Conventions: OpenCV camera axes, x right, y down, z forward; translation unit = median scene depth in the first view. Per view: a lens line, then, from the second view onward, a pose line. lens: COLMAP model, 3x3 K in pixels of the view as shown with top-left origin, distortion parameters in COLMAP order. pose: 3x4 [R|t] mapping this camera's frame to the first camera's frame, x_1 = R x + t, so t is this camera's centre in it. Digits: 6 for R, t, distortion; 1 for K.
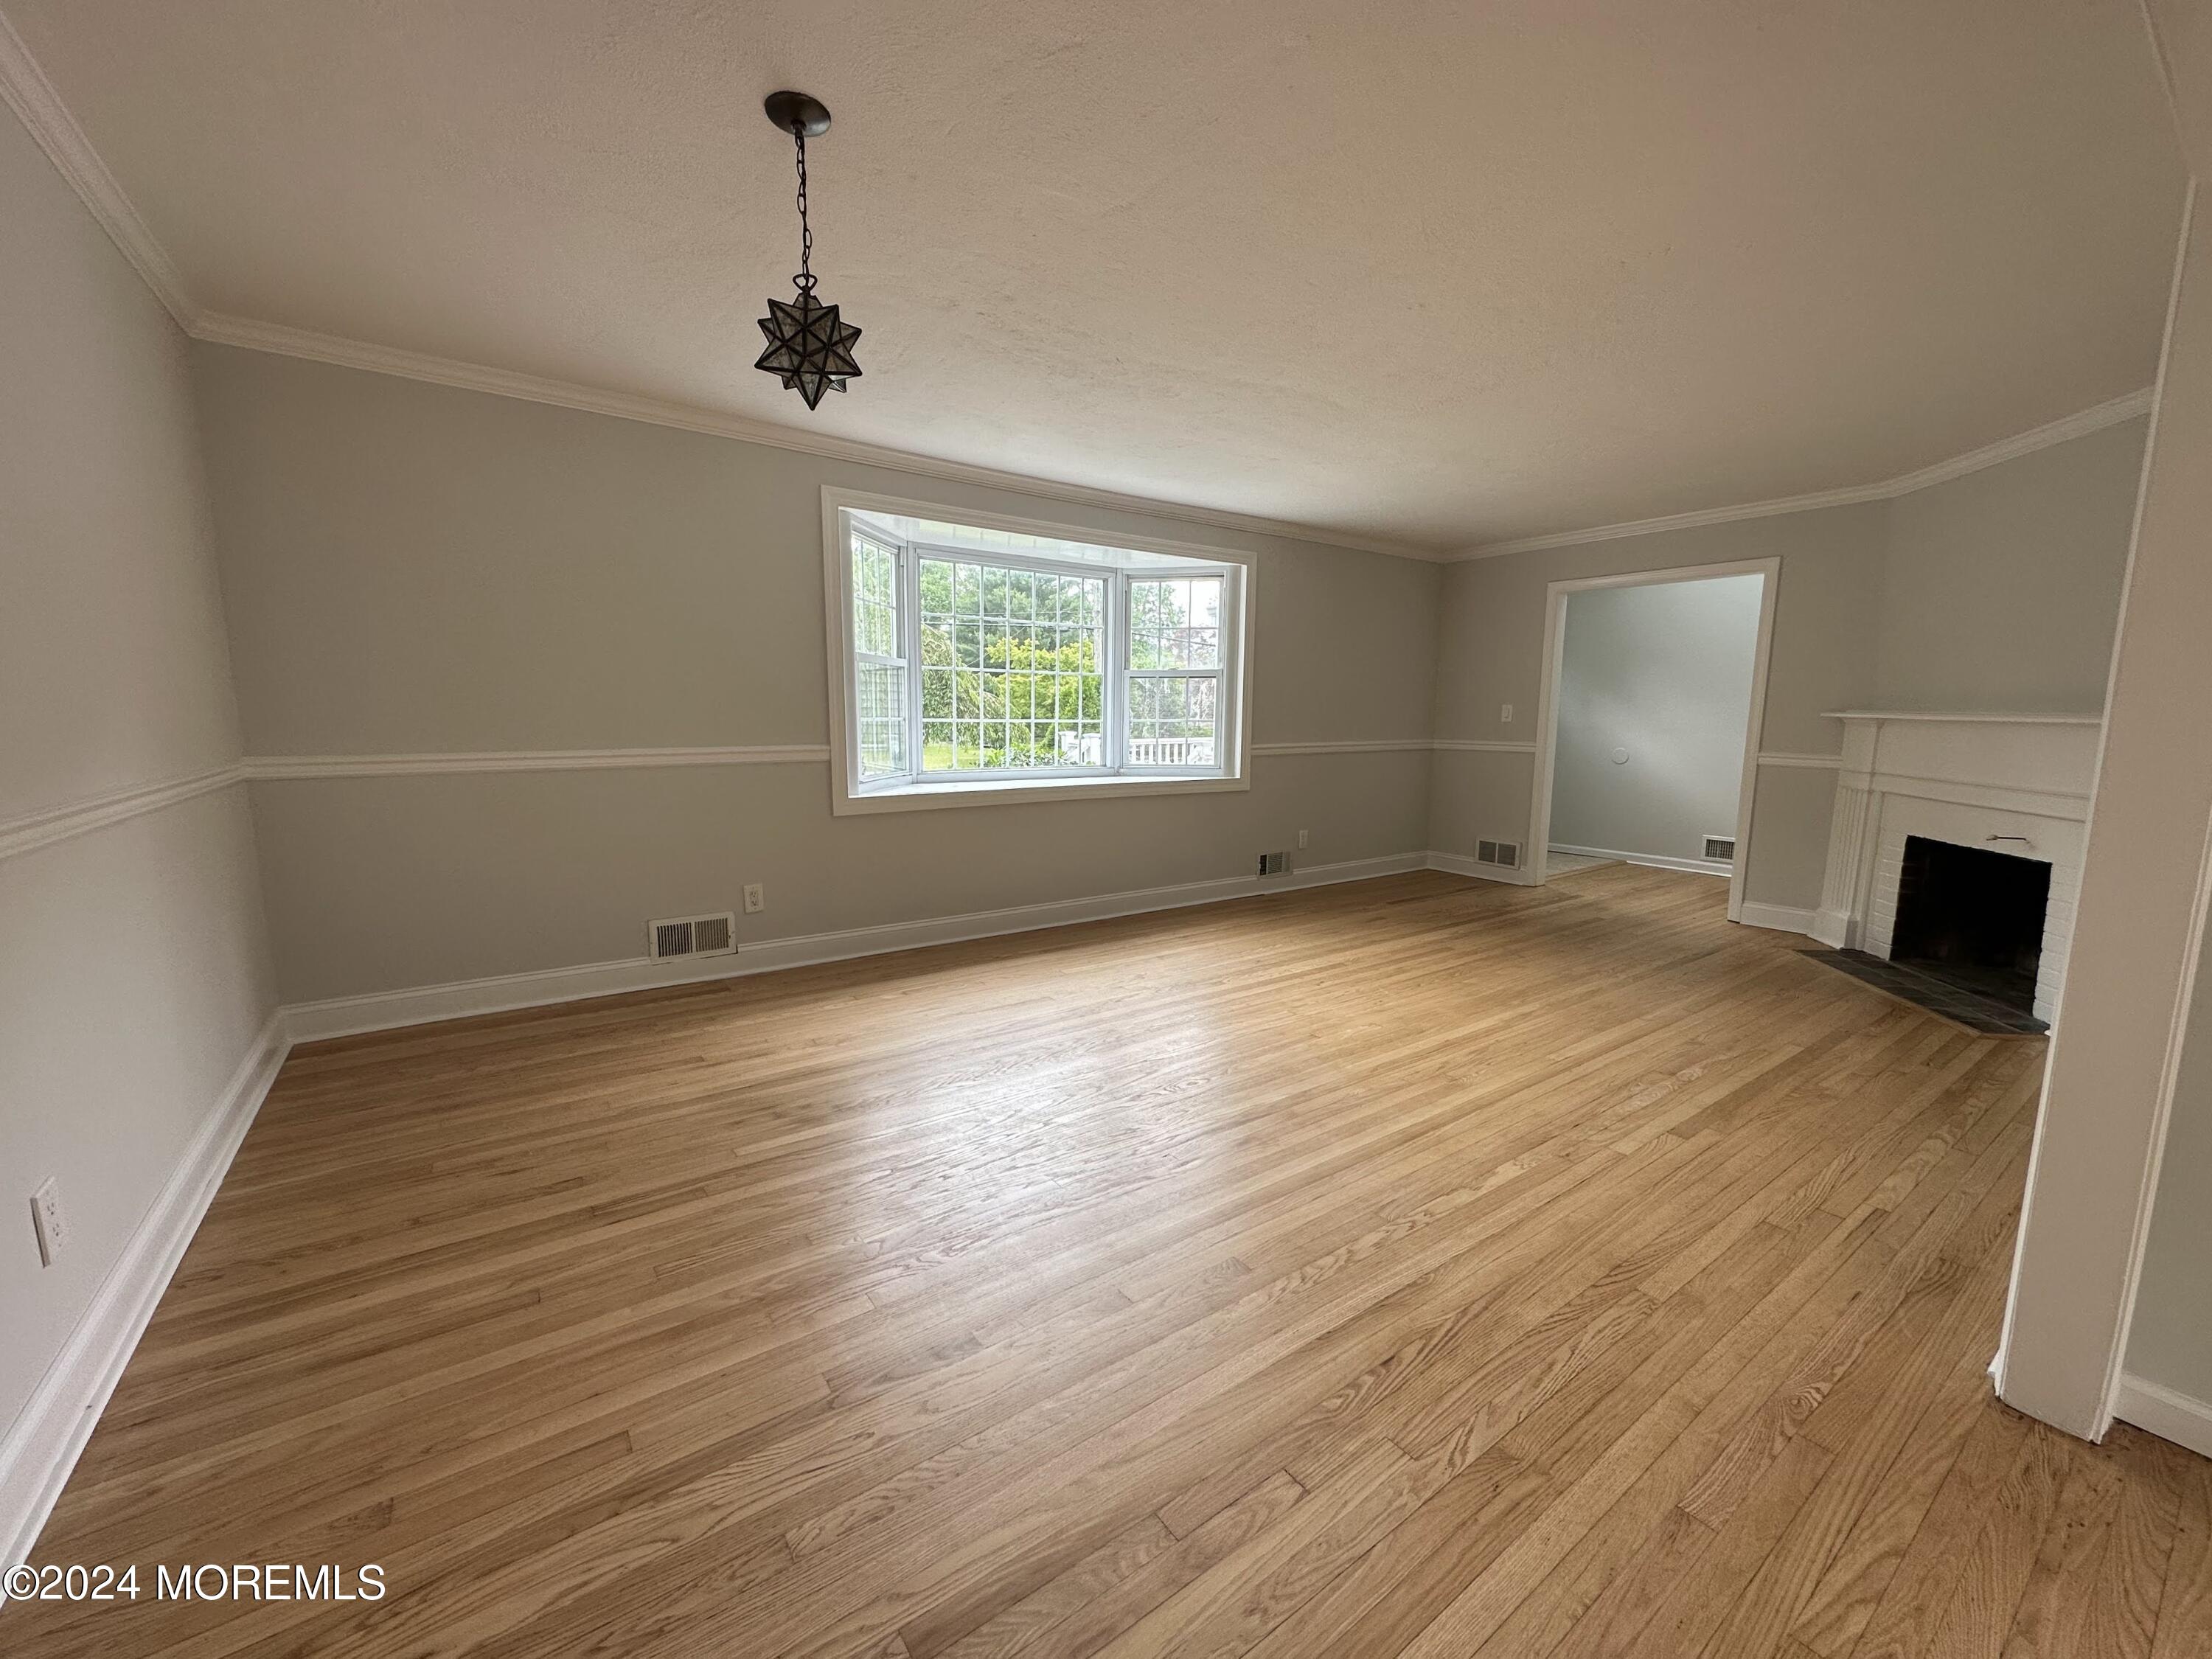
lens RADIAL K [[881.8, 0, 1105.9], [0, 881.8, 834.4], [0, 0, 1]] dist [-0.000570, -0.000403]
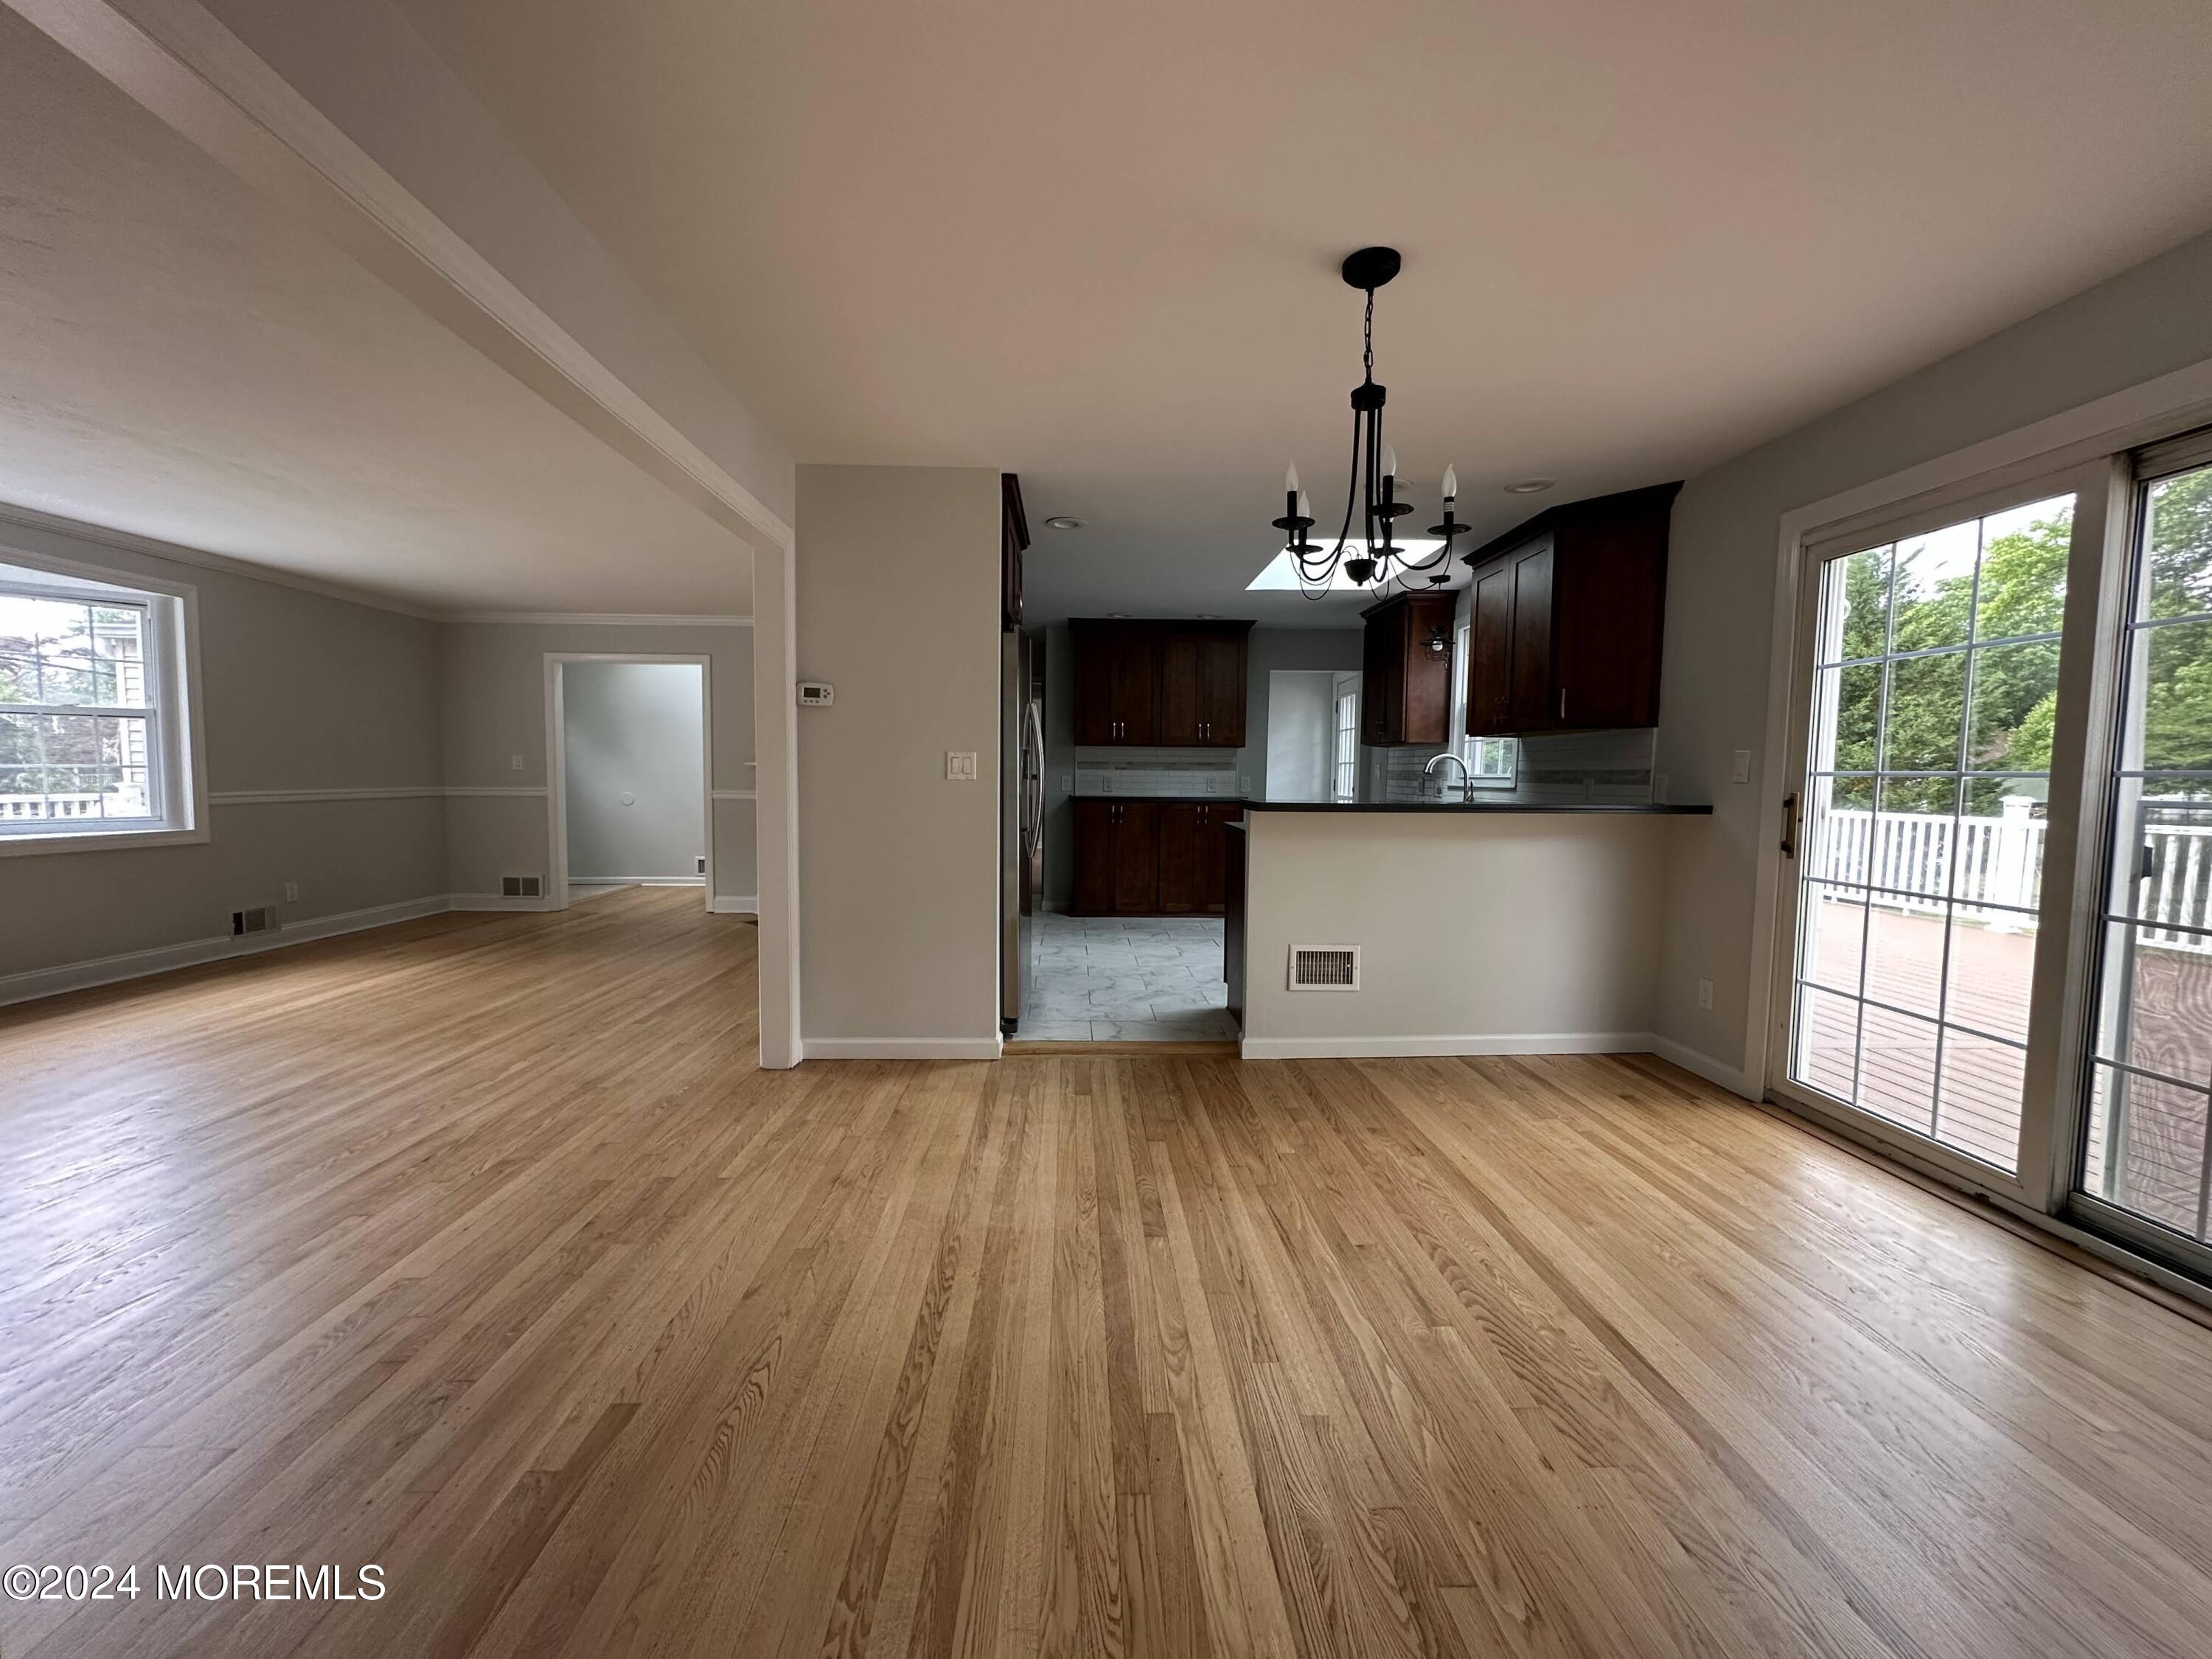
lens RADIAL K [[881.8, 0, 1107.6], [0, 881.8, 833.4], [0, 0, 1]] dist [-0.000570, -0.000403]
pose [[0.550370, -0.057315, 0.832952, -0.112840], [0.110345, 0.993883, -0.004521, 0.062949], [-0.827597, 0.094401, 0.553327, -0.365502]]
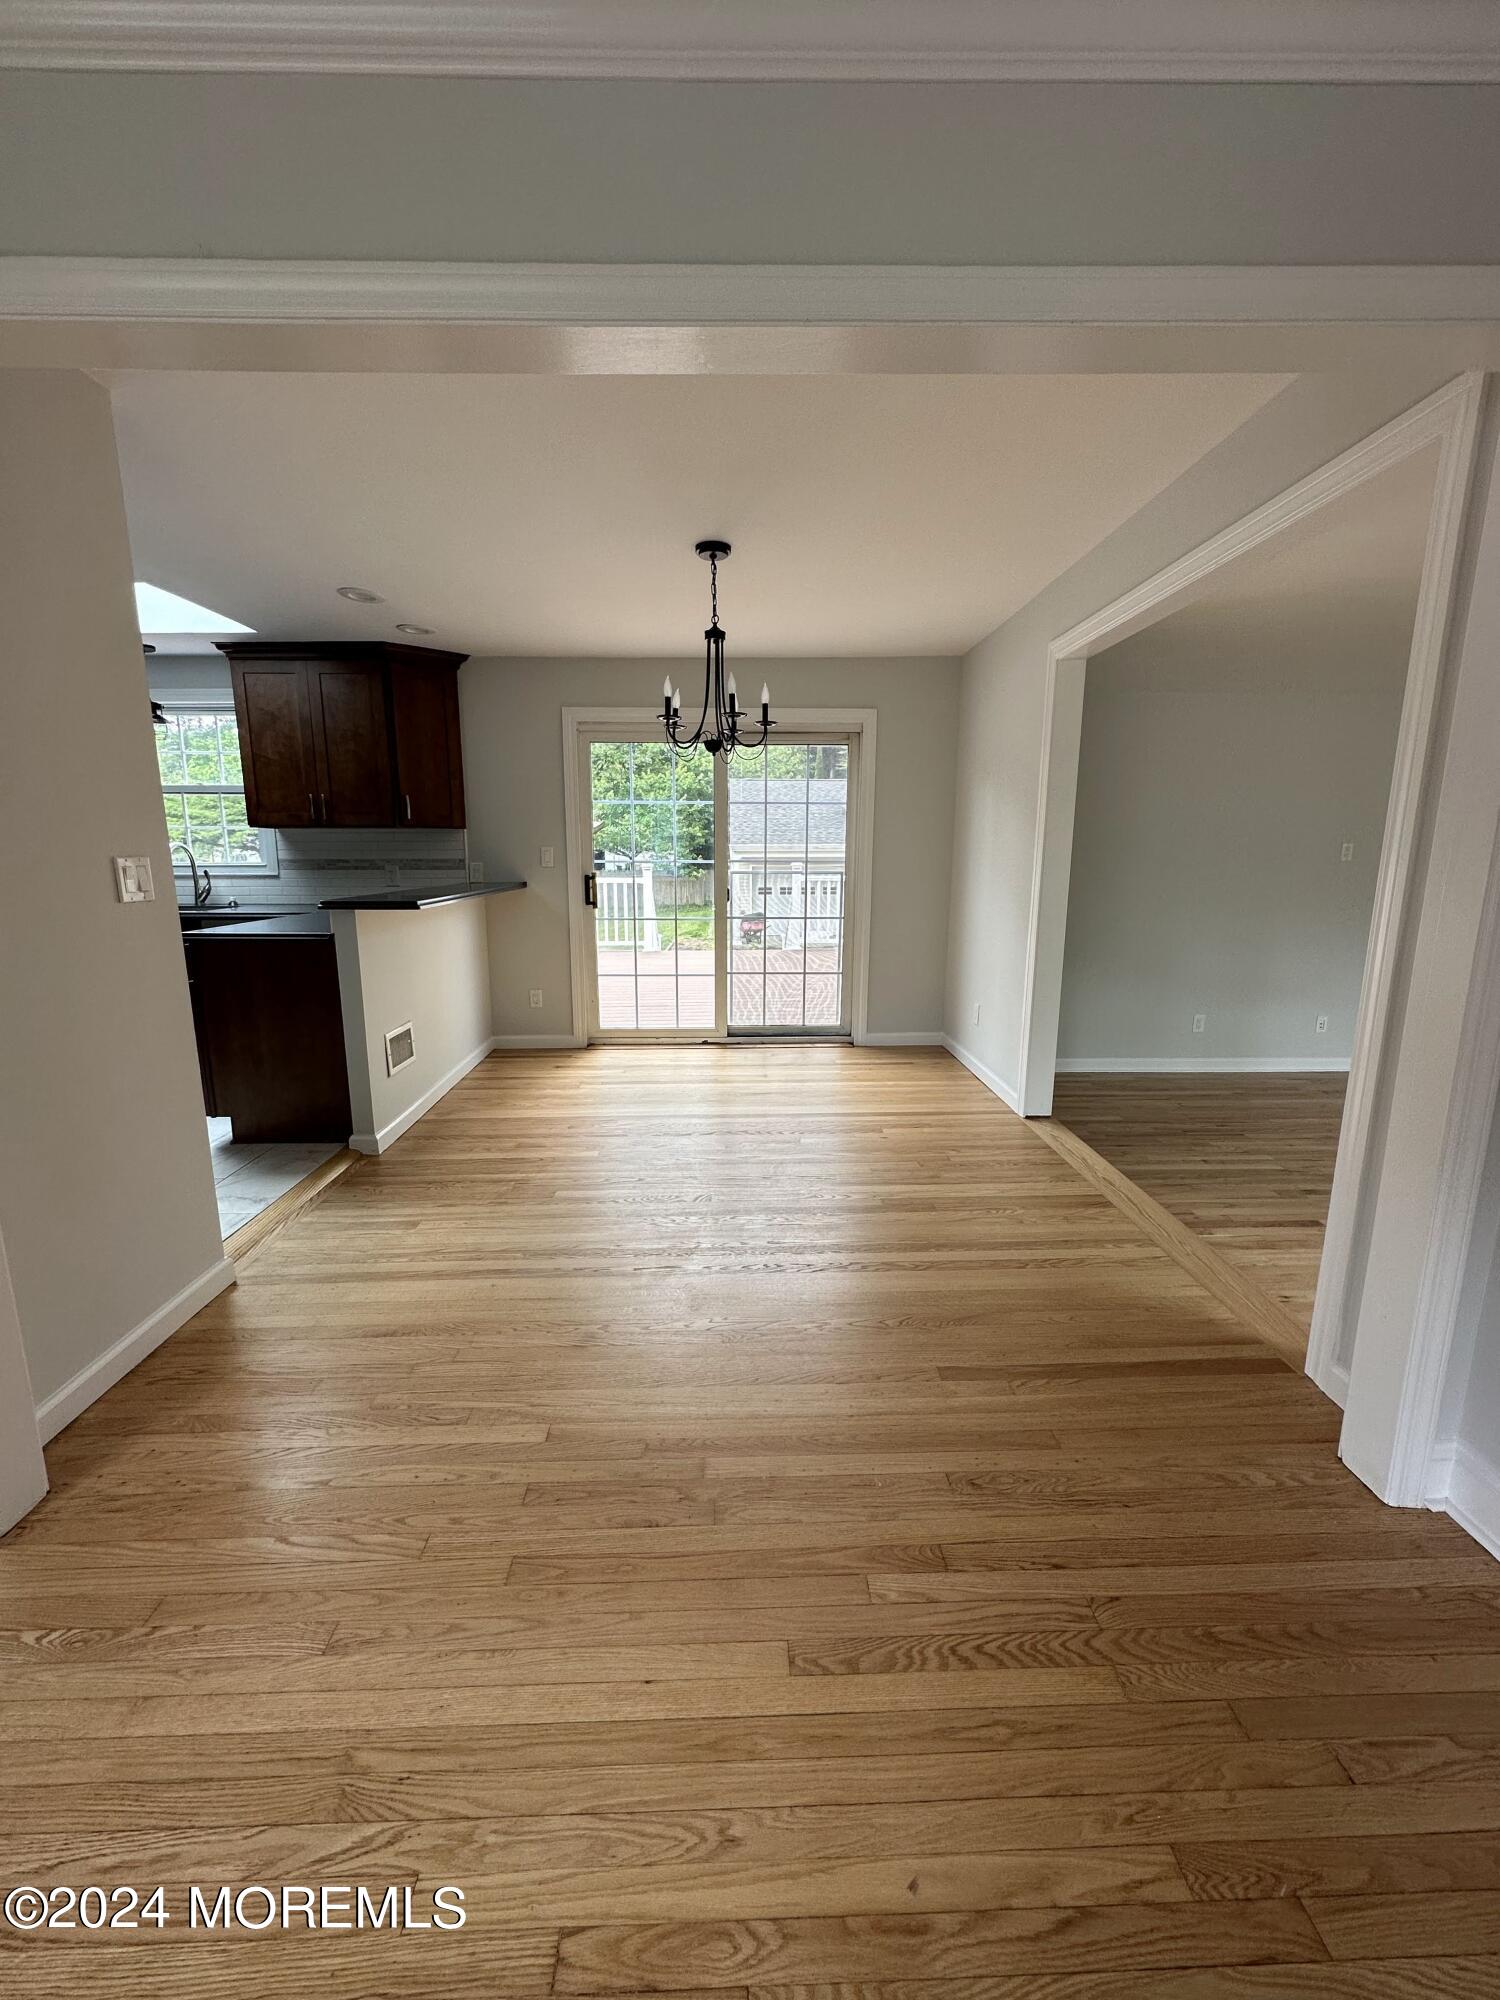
lens RADIAL K [[797.3, 0, 742.8], [0, 797.3, 1004.3], [0, 0, 1]] dist [-0.000570, -0.000403]
pose [[-0.824141, -0.114415, 0.554708, -0.062021], [0.075423, 0.948491, 0.307694, -0.069130], [-0.561340, 0.295421, -0.773061, 0.394548]]
